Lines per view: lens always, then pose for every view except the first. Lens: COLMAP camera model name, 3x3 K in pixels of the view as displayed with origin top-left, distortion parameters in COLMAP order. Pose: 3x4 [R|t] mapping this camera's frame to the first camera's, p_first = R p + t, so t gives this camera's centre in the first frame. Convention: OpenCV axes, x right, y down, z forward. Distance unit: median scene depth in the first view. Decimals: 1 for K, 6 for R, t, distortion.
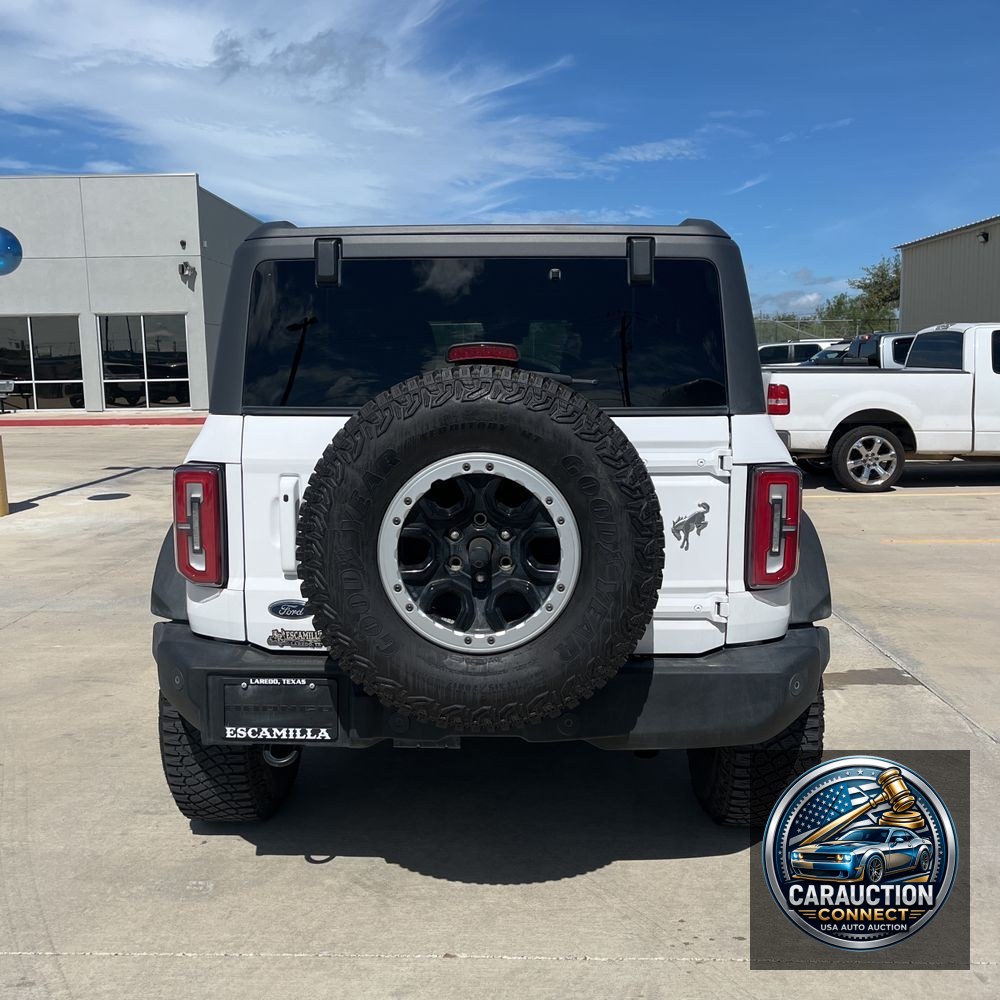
lens RADIAL K [[1016.8, 0, 499.8], [0, 1016.8, 492.3], [0, 0, 1]] dist [0.016006, 0.000000]
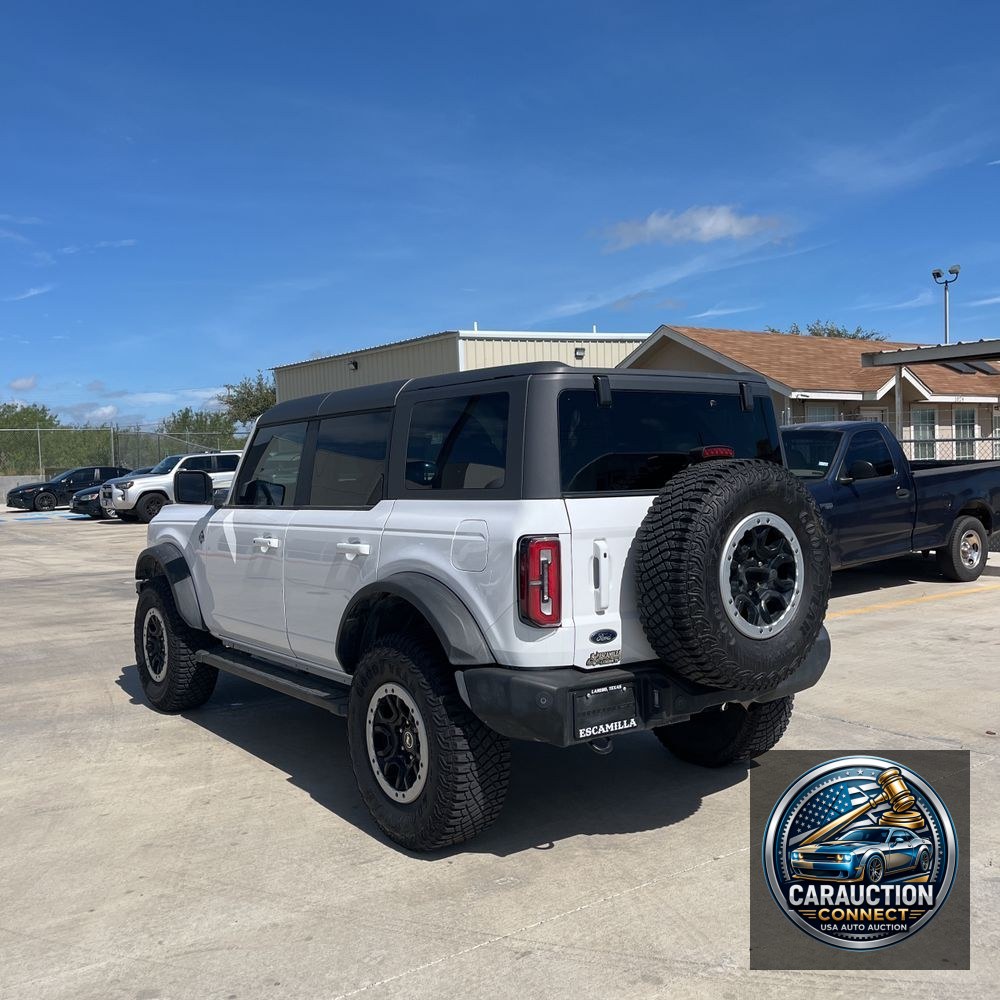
lens RADIAL K [[1016.8, 0, 501.0], [0, 1016.8, 493.7], [0, 0, 1]] dist [0.016006, 0.000000]
pose [[0.782084, -0.026236, 0.622621, -1.090461], [0.093068, 0.992826, -0.075068, 0.011925], [-0.616185, 0.116655, 0.778915, -0.015662]]
